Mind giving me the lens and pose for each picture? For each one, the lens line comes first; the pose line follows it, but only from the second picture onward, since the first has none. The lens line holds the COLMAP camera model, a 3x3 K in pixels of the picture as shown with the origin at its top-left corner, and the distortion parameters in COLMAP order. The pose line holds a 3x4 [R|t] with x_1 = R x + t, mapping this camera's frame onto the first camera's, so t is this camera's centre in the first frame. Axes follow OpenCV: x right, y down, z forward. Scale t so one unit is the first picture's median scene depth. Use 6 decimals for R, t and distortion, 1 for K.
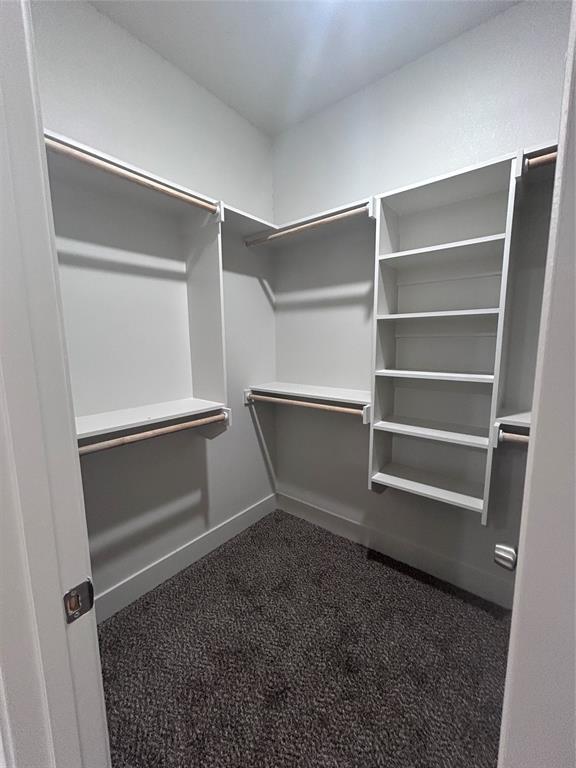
lens RADIAL K [[309.5, 0, 289.2], [0, 309.5, 383.9], [0, 0, 1]] dist [0.000692, 0.000980]
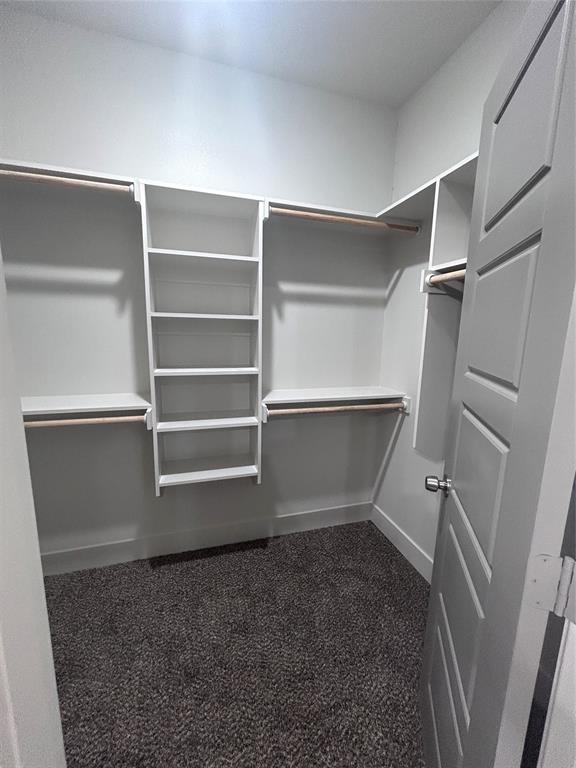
lens RADIAL K [[309.5, 0, 283.7], [0, 309.5, 384.9], [0, 0, 1]] dist [0.000692, 0.000980]
pose [[0.567427, -0.122744, 0.814224, -0.266683], [0.091491, 0.992103, 0.085800, -0.046069], [-0.818325, 0.025809, 0.574176, 0.137289]]
